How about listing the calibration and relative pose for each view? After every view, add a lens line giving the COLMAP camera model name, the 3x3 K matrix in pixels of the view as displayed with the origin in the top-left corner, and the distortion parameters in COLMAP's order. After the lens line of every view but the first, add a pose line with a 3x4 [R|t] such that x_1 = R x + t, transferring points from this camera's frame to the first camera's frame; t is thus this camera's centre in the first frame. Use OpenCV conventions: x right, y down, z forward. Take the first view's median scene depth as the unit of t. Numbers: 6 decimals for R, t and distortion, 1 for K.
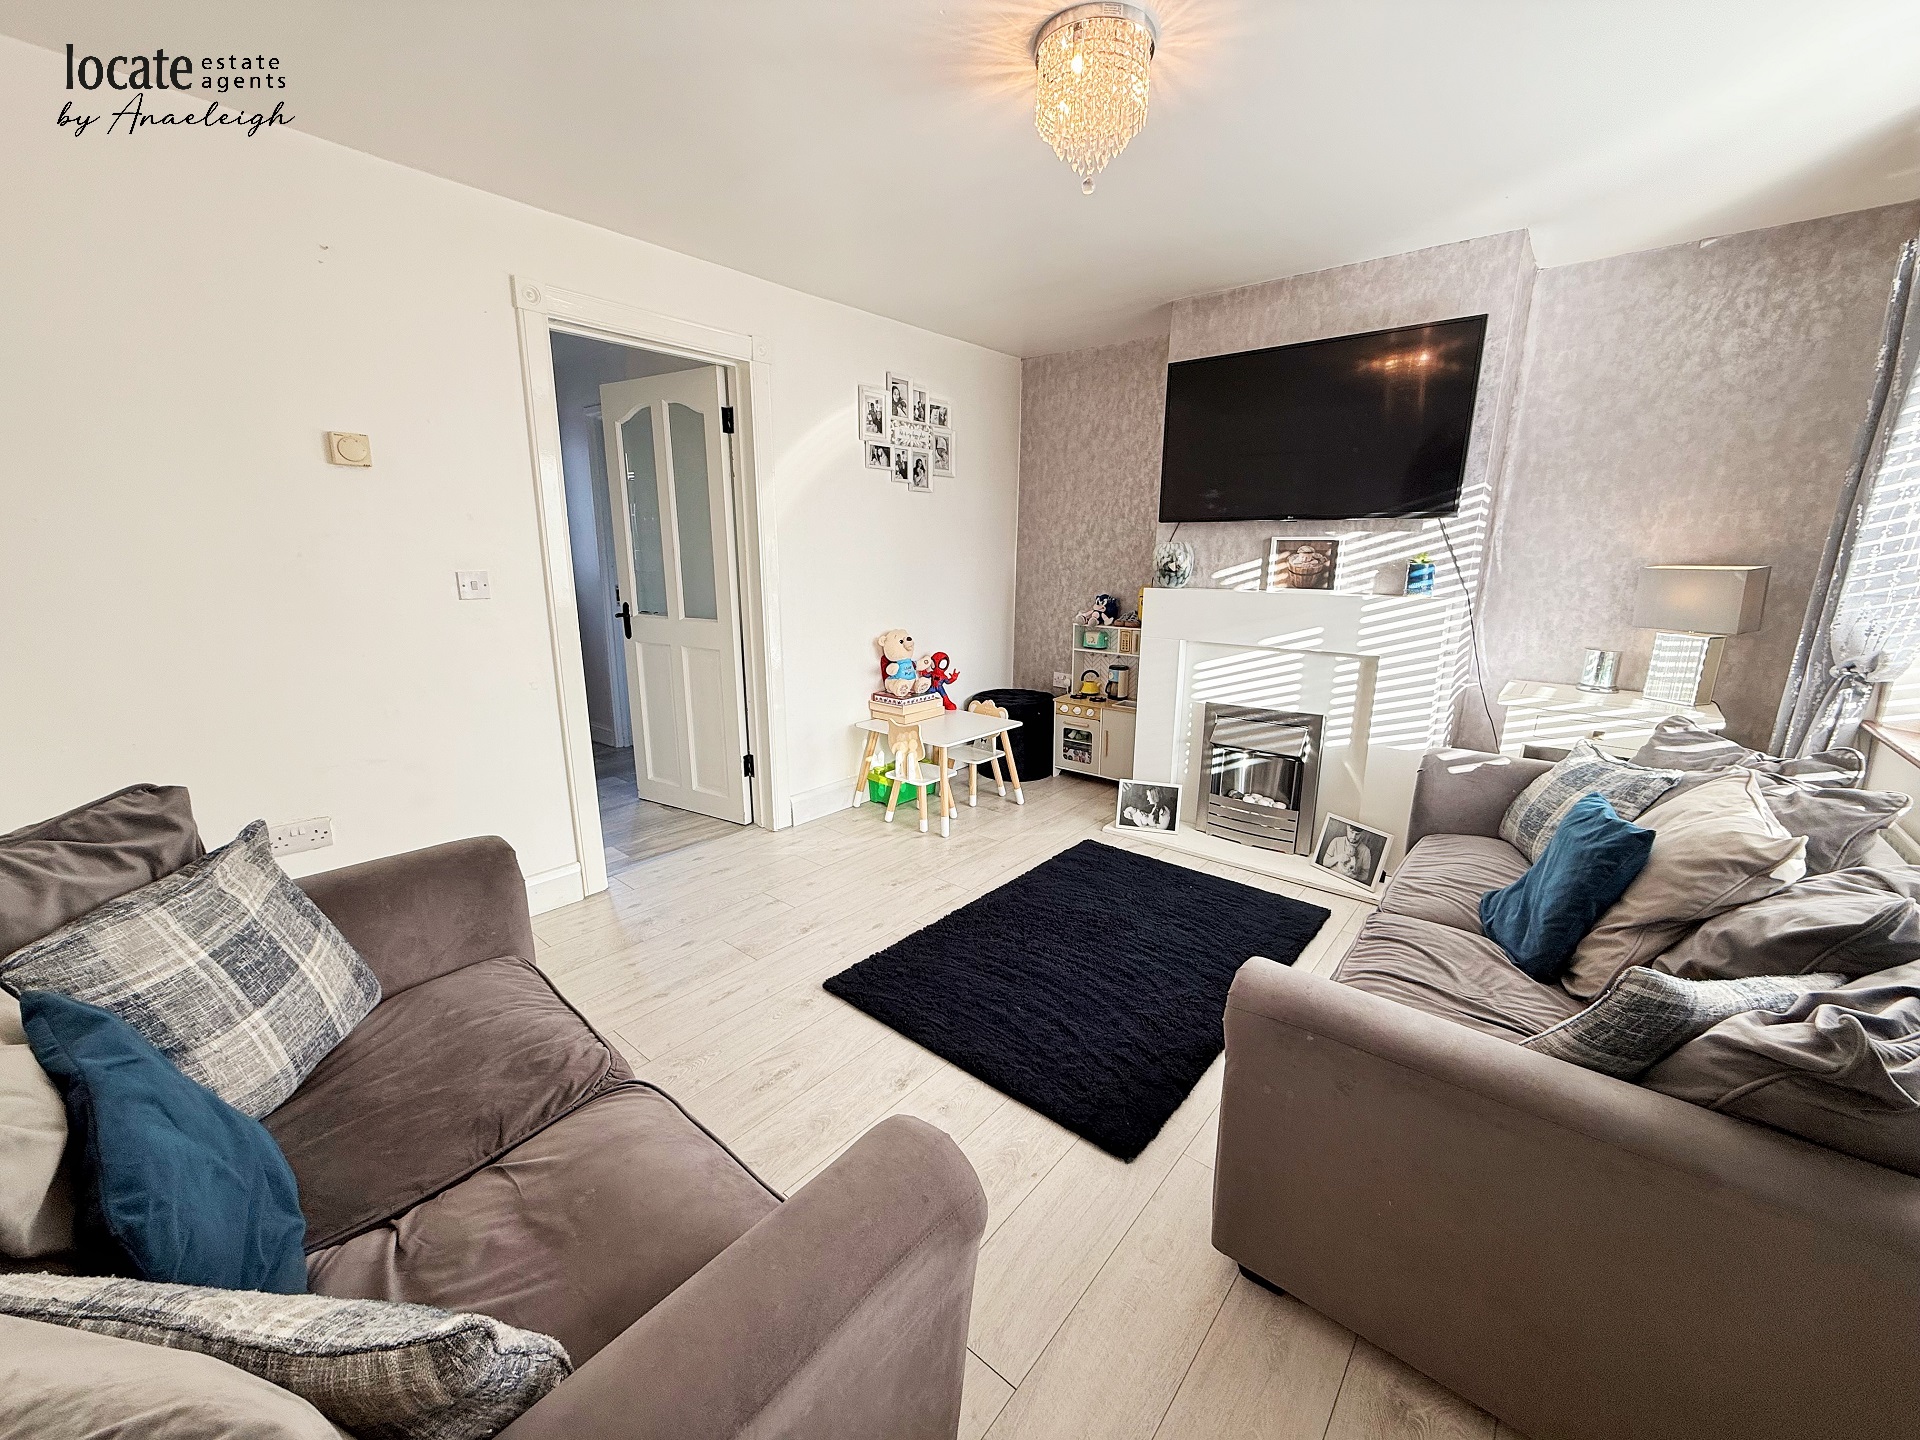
lens RADIAL K [[764.0, 0, 958.7], [0, 764.0, 722.8], [0, 0, 1]] dist [0.002073, -0.000875]
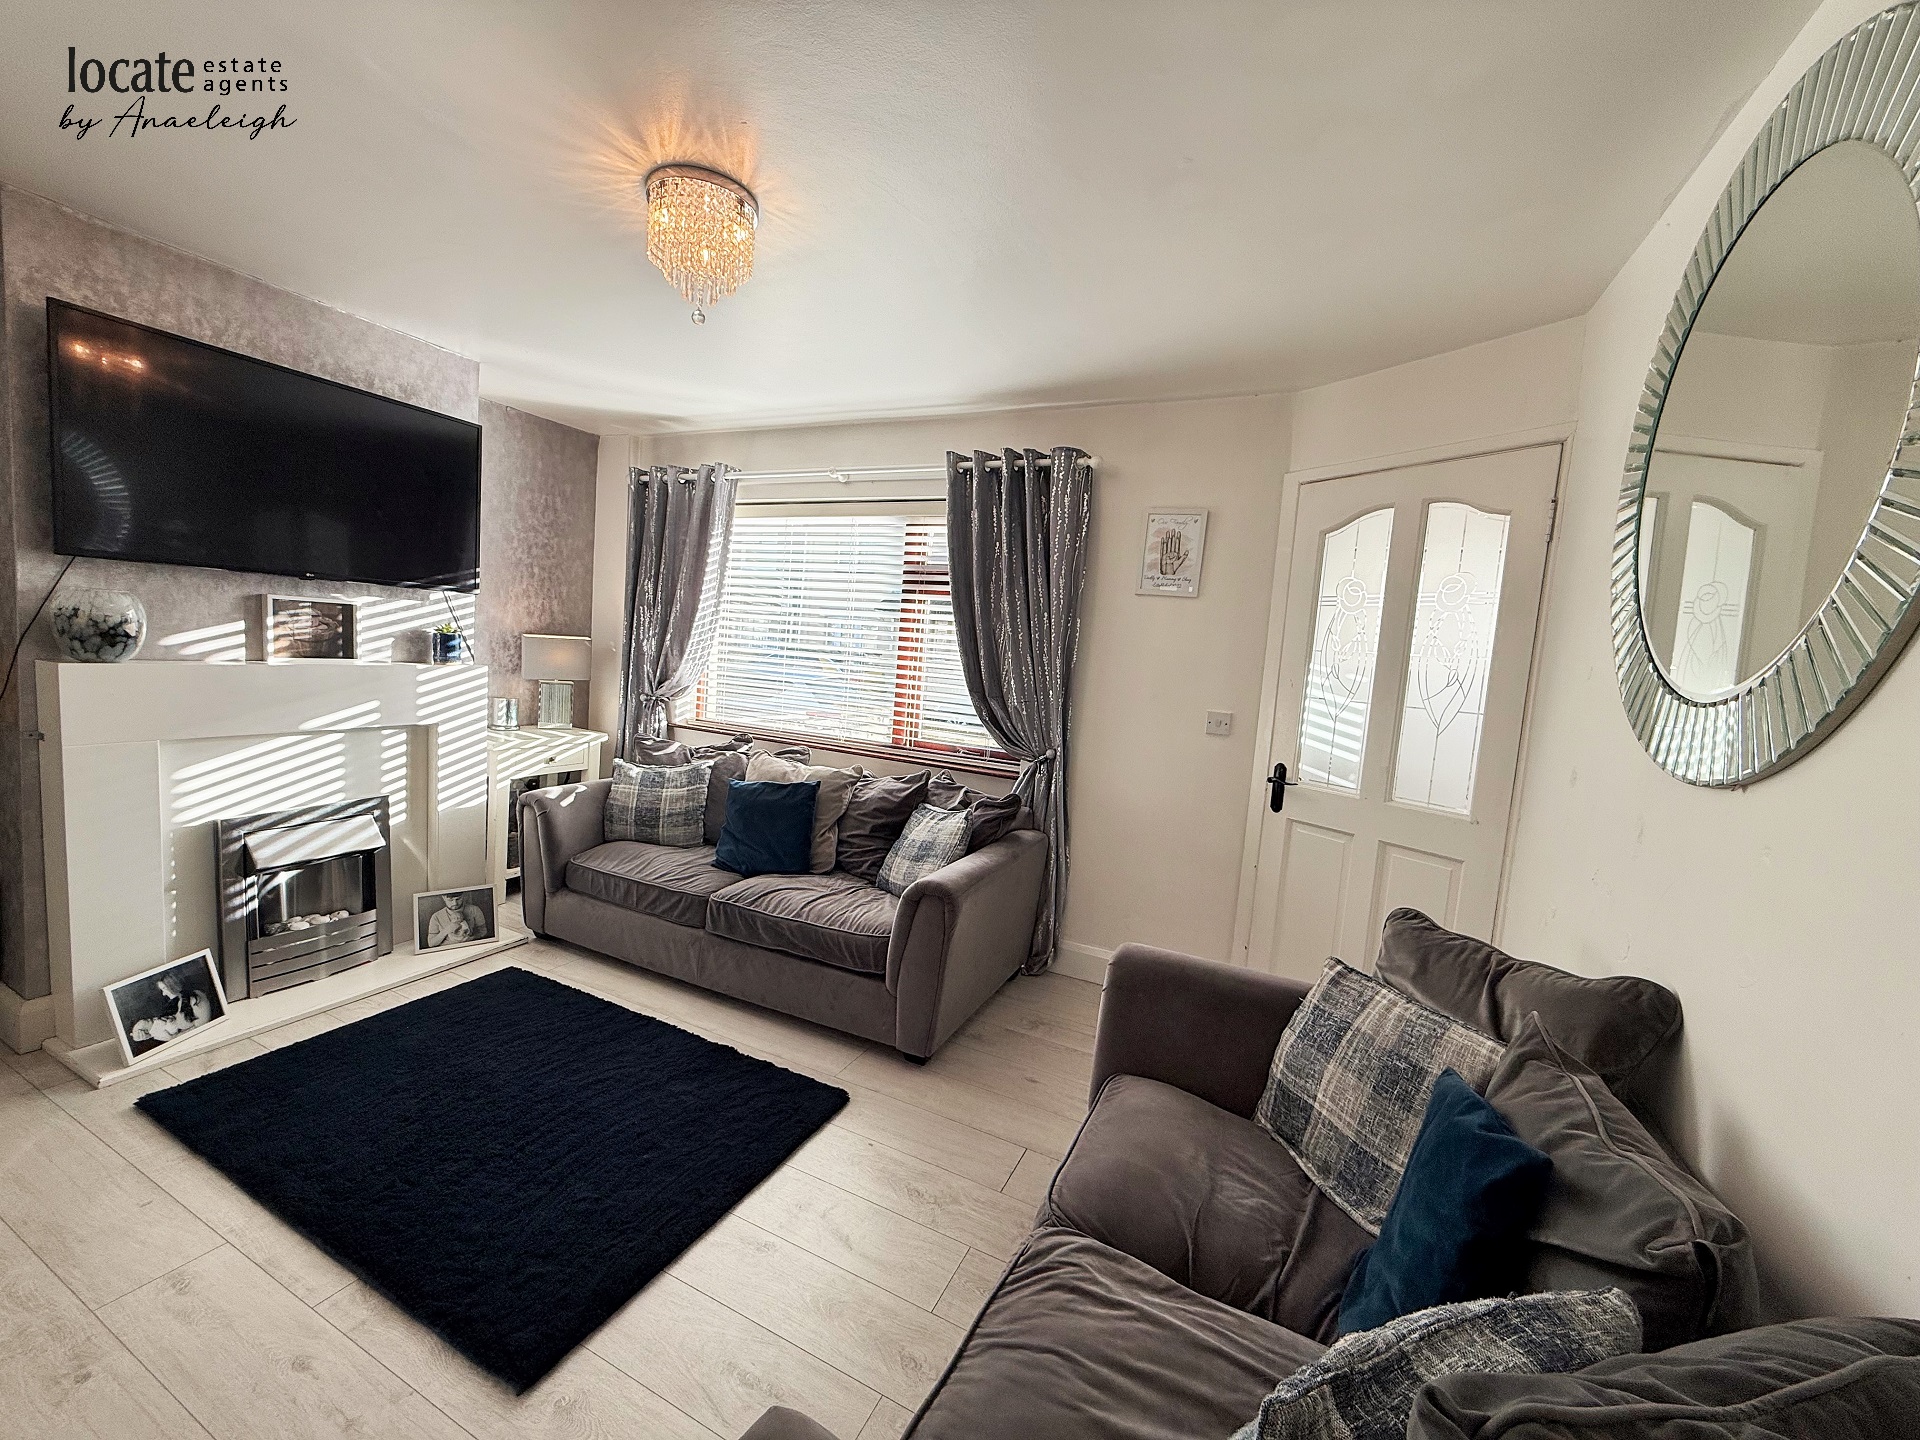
lens RADIAL K [[764.0, 0, 955.5], [0, 764.0, 720.6], [0, 0, 1]] dist [0.002073, -0.000875]
pose [[-0.269571, -0.116303, 0.955932, -0.499291], [0.137238, 0.977908, 0.157678, -0.129356], [-0.953151, 0.173696, -0.247654, 0.491620]]
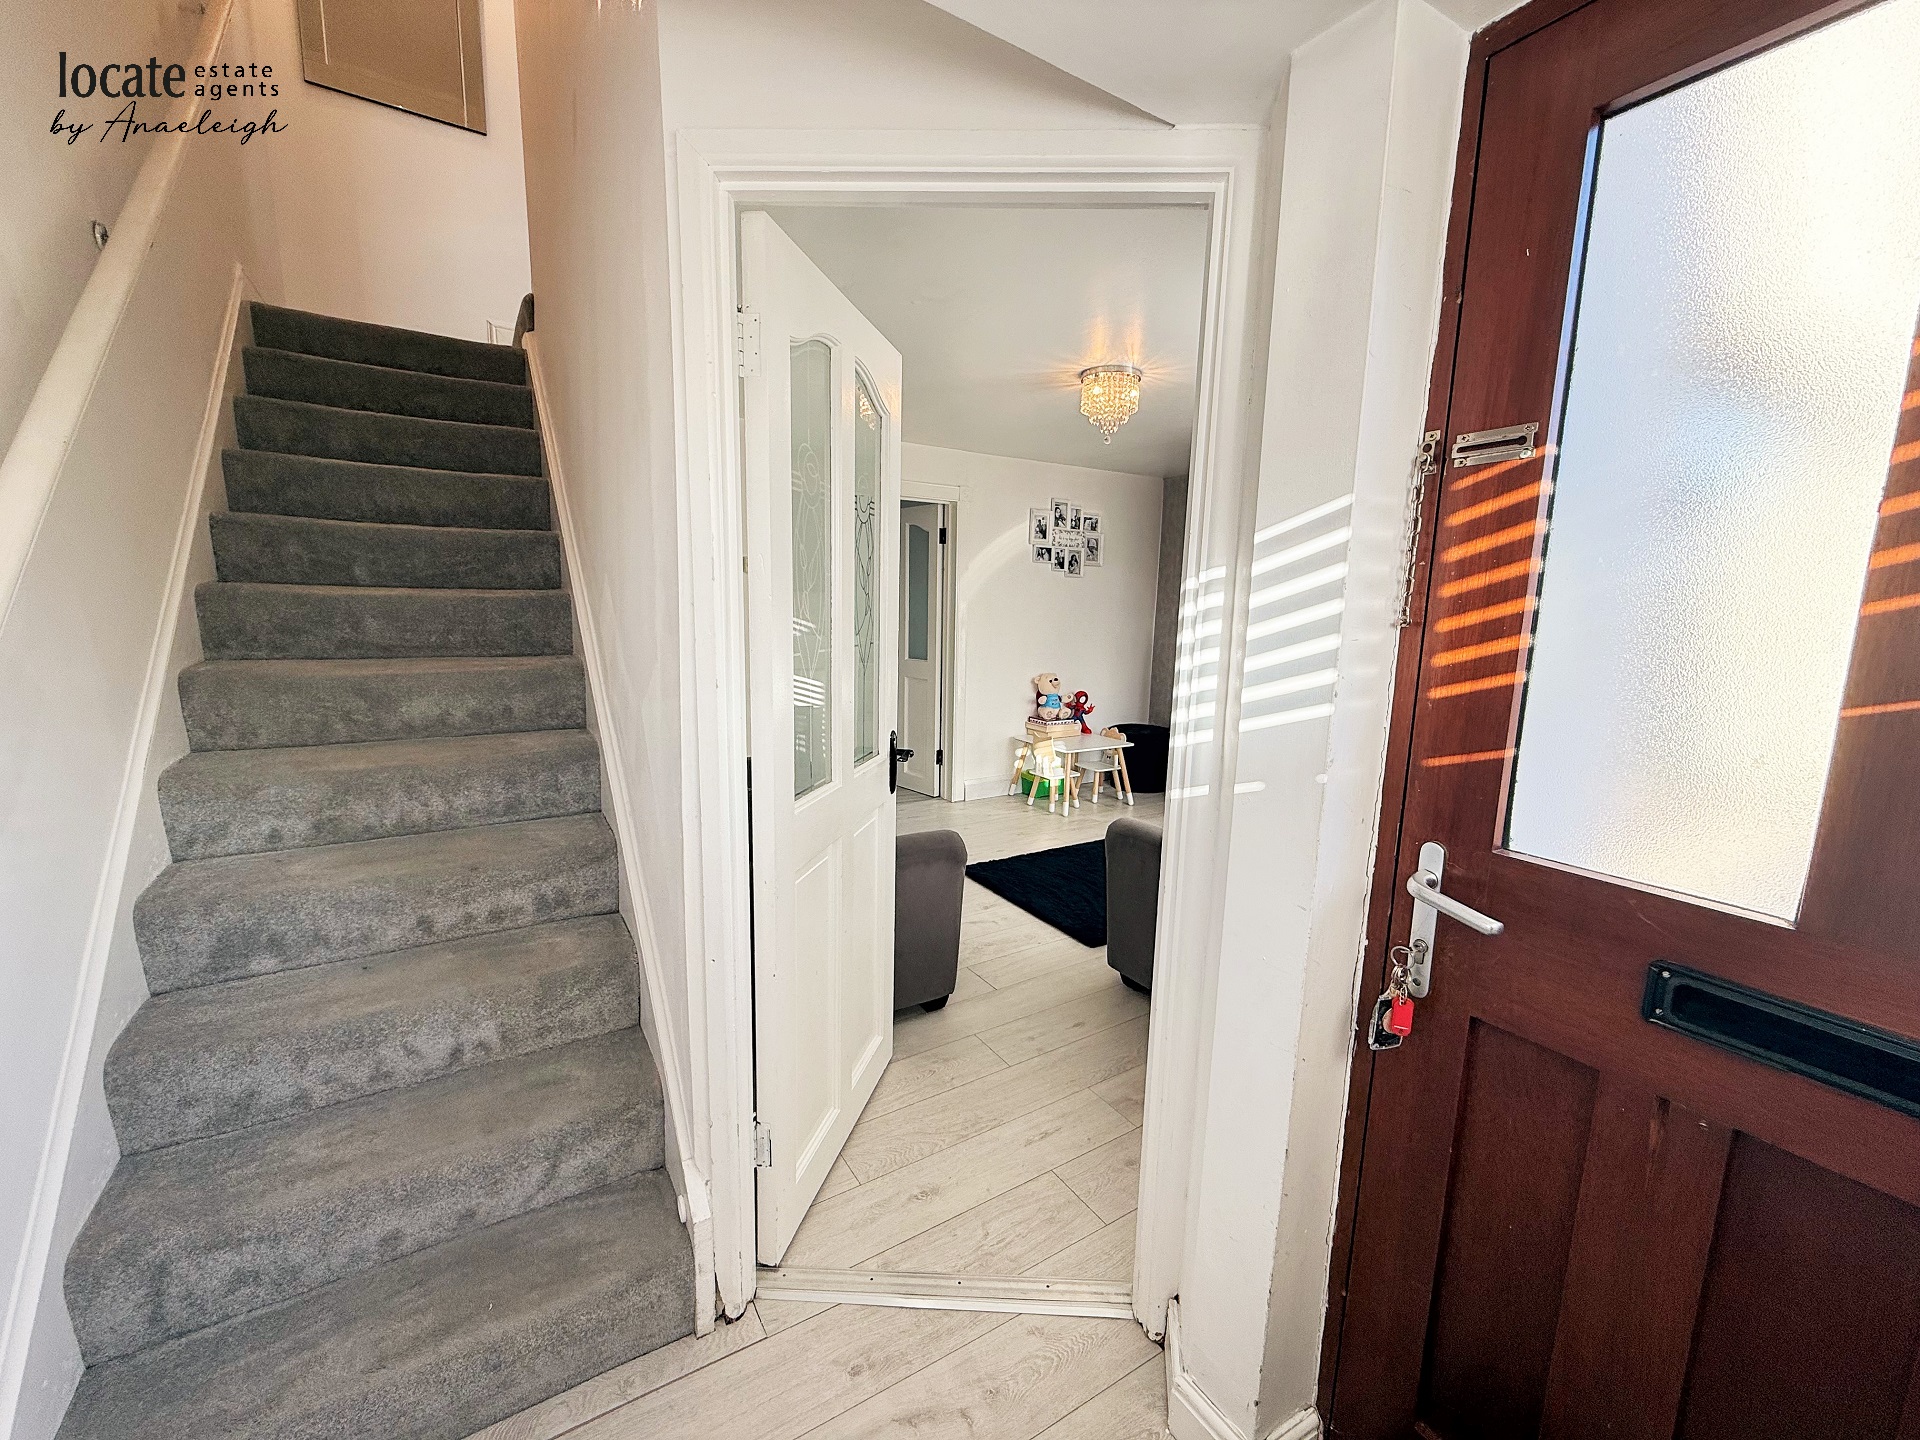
lens RADIAL K [[764.0, 0, 962.5], [0, 764.0, 719.4], [0, 0, 1]] dist [0.002073, -0.000875]
pose [[0.955237, 0.057822, -0.290137, 0.196516], [-0.081422, 0.994223, -0.069930, 0.081759], [0.284417, 0.090423, 0.954427, -0.420664]]
